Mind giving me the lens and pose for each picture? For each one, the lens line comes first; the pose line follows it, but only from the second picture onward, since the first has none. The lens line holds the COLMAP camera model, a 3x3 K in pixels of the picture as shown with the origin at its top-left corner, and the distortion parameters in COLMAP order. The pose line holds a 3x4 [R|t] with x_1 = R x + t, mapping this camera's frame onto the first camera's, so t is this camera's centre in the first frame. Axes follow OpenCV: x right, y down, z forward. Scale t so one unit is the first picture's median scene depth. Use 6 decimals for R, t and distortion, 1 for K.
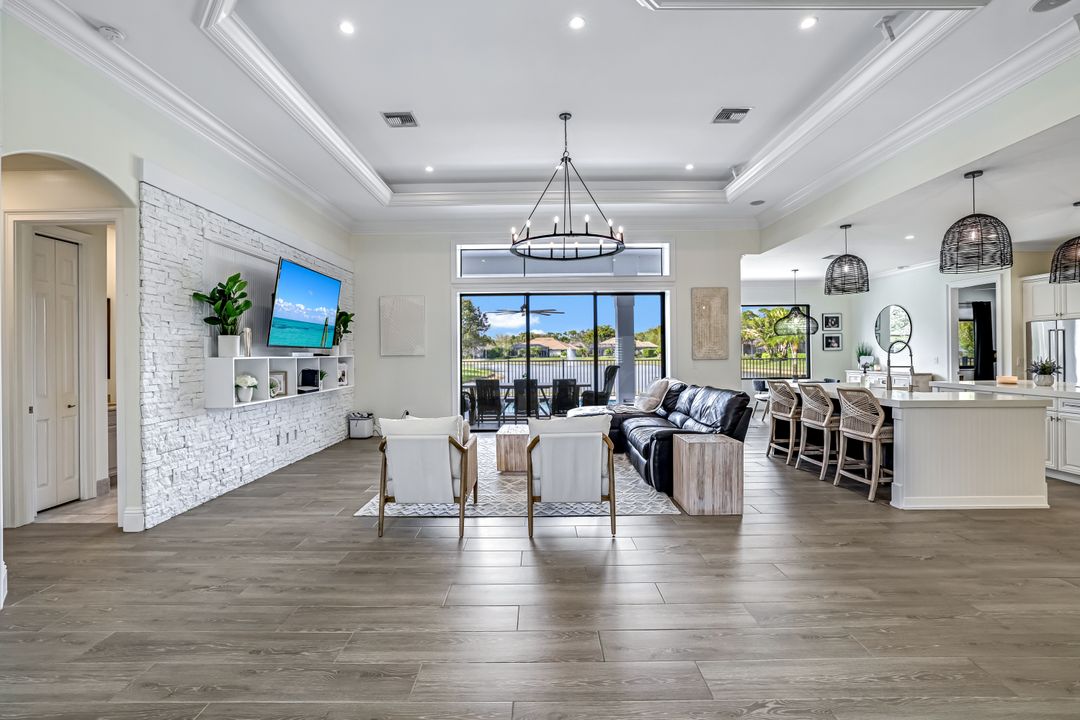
lens RADIAL K [[479.6, 0, 534.7], [0, 479.6, 349.7], [0, 0, 1]] dist [-0.014477, 0.001693]
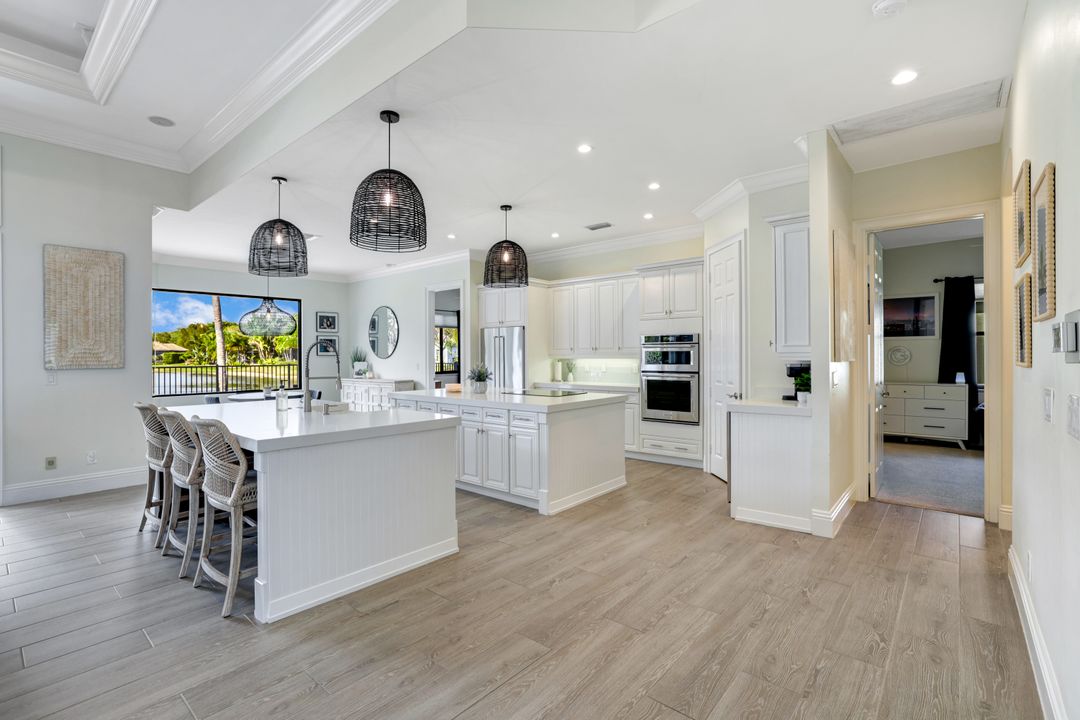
lens RADIAL K [[499.3, 0, 541.3], [0, 499.3, 357.5], [0, 0, 1]] dist [-0.020640, 0.001476]
pose [[0.651544, 0.002174, 0.758608, 0.280672], [-0.006057, 0.999979, 0.002337, 0.000898], [-0.758587, -0.006118, 0.651543, 0.178004]]
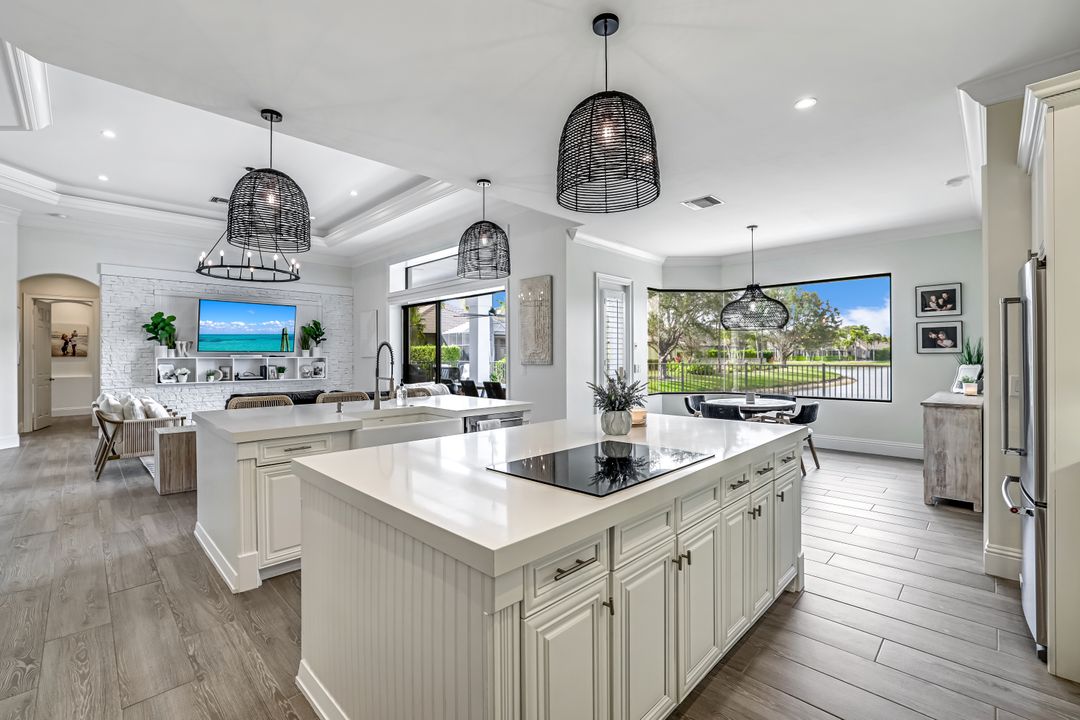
lens RADIAL K [[465.3, 0, 534.9], [0, 465.3, 360.9], [0, 0, 1]] dist [-0.016419, 0.000519]
pose [[0.704393, 0.014114, -0.709670, 0.969157], [0.002668, 0.999743, 0.022532, -0.004141], [0.709806, -0.017765, 0.704174, 0.444773]]
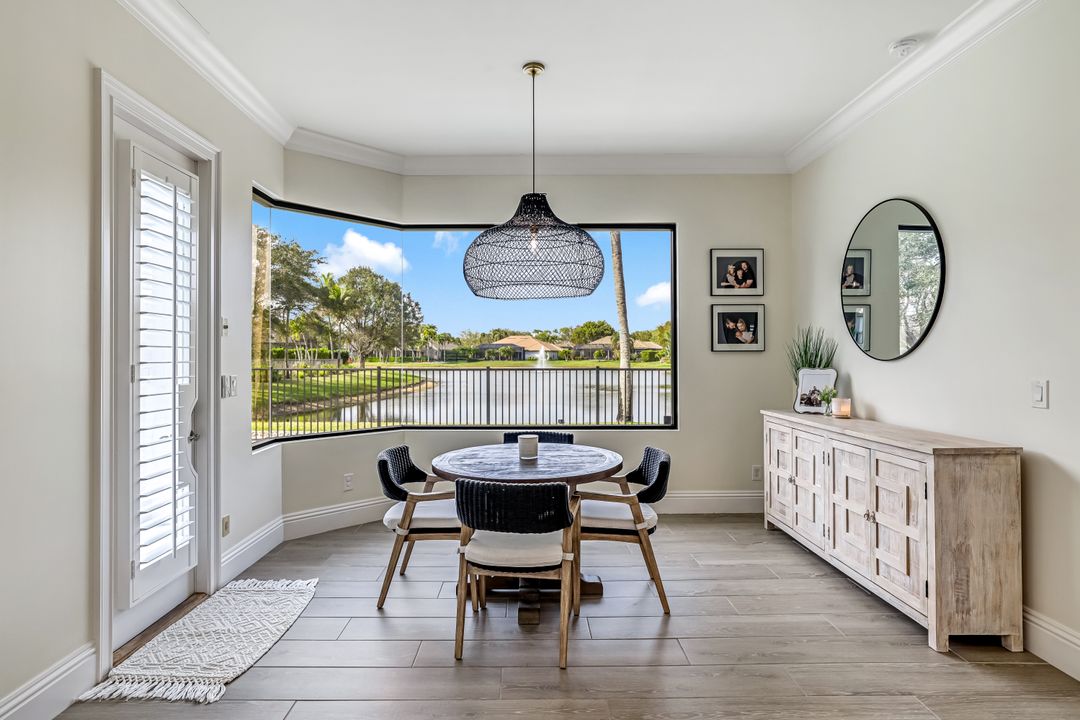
lens RADIAL K [[584.2, 0, 530.9], [0, 584.2, 354.5], [0, 0, 1]] dist [0.013691, -0.000288]
pose [[0.999953, 0.008893, 0.003909, 0.672962], [-0.008915, 0.999944, 0.005730, 0.003761], [-0.003858, -0.005765, 0.999976, 0.805787]]
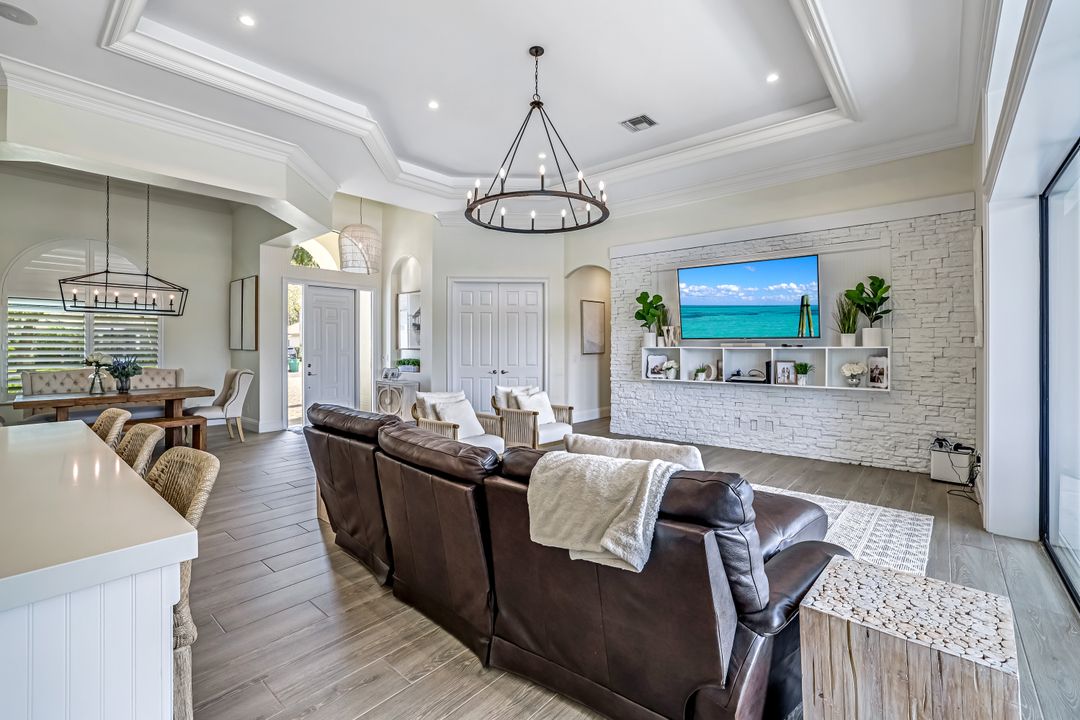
lens RADIAL K [[465.3, 0, 538.5], [0, 465.3, 344.6], [0, 0, 1]] dist [-0.016419, 0.000519]
pose [[-0.673634, 0.004976, -0.739049, 0.408378], [0.012384, 0.999913, -0.004556, 0.006571], [0.738962, -0.012222, -0.673637, 1.008222]]
